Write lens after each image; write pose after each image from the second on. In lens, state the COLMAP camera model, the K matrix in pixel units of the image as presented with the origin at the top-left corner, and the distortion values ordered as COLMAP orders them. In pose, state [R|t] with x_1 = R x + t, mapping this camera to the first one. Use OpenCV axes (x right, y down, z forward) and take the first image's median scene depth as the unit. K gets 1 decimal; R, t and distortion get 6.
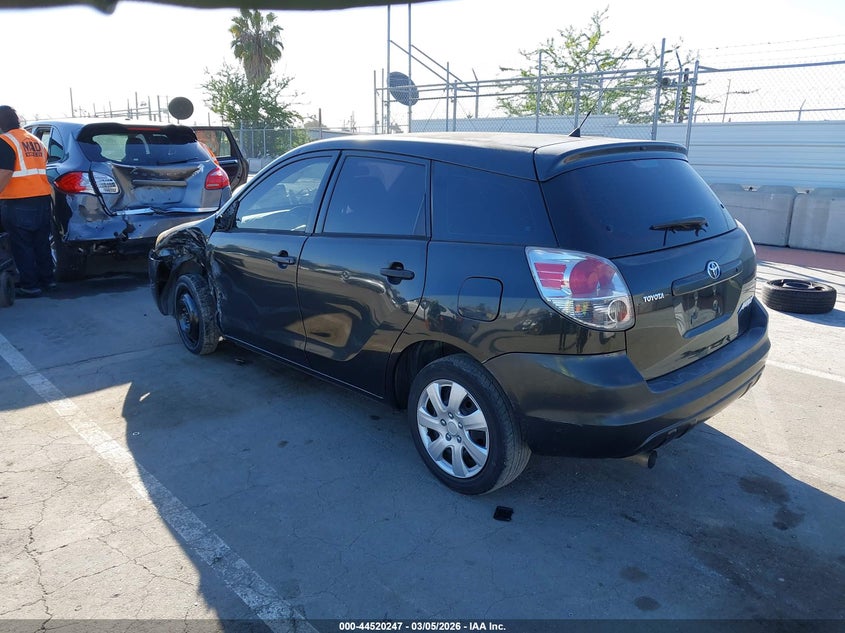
lens RADIAL K [[652.9, 0, 424.4], [0, 652.9, 314.4], [0, 0, 1]] dist [0.002288, 0.001061]
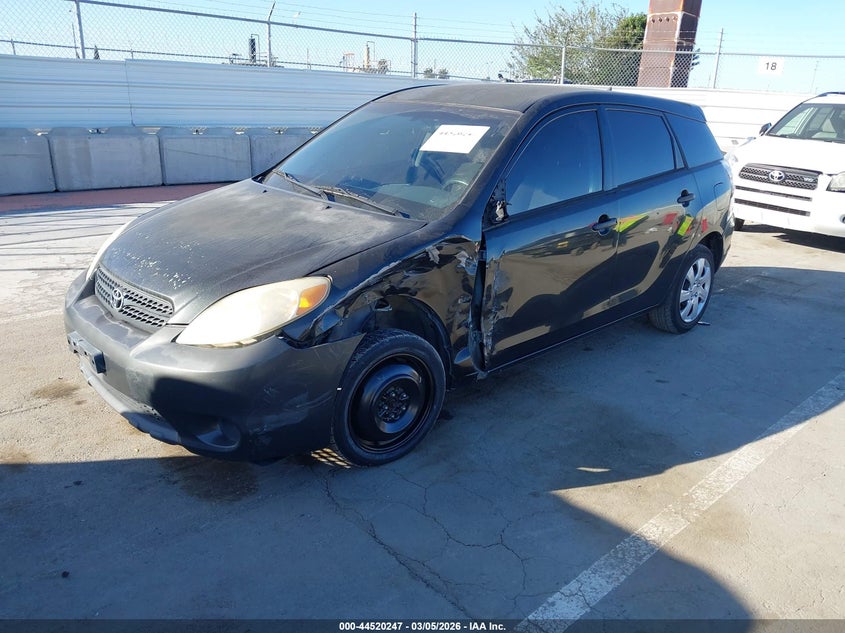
lens RADIAL K [[652.9, 0, 424.9], [0, 652.9, 322.6], [0, 0, 1]] dist [0.002288, 0.001061]
pose [[0.009835, -0.327998, 0.944627, -0.891642], [0.221748, 0.921867, 0.317787, -0.239368], [-0.975054, 0.206344, 0.081799, 0.933019]]
